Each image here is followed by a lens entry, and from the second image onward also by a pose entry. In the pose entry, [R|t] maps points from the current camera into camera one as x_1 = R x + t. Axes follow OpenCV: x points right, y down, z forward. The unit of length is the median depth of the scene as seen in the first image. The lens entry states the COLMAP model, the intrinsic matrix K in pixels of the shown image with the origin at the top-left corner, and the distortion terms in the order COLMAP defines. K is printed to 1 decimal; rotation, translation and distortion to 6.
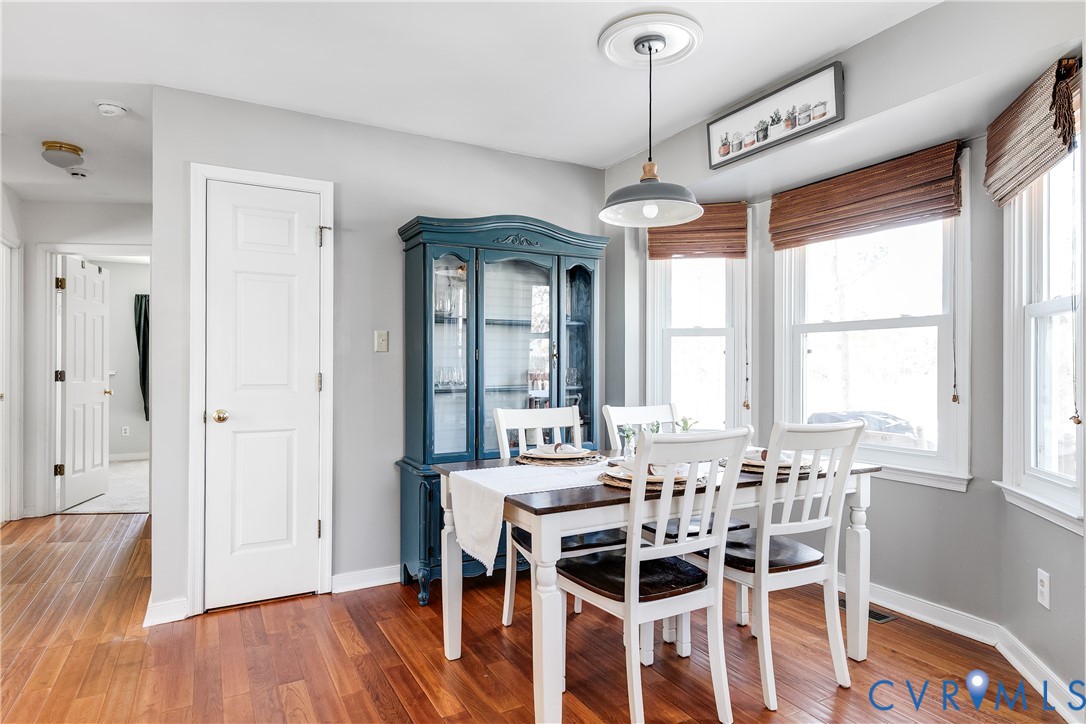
lens RADIAL K [[587.7, 0, 518.4], [0, 587.7, 362.5], [0, 0, 1]] dist [0.001496, 0.000085]
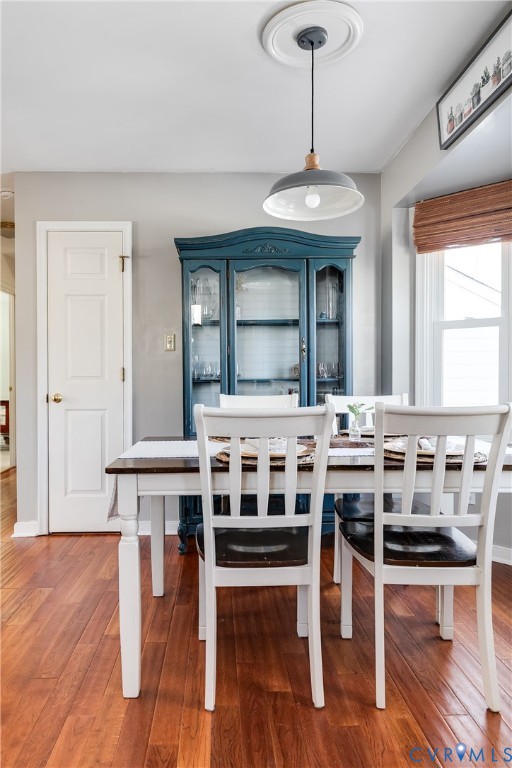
lens RADIAL K [[486.3, 0, 246.3], [0, 486.3, 381.7], [0, 0, 1]] dist [-0.001196, -0.001166]
pose [[0.896621, -0.000724, -0.442797, 0.403001], [0.007504, 0.999880, 0.013558, 0.037544], [0.442734, -0.015479, 0.896519, 0.145854]]
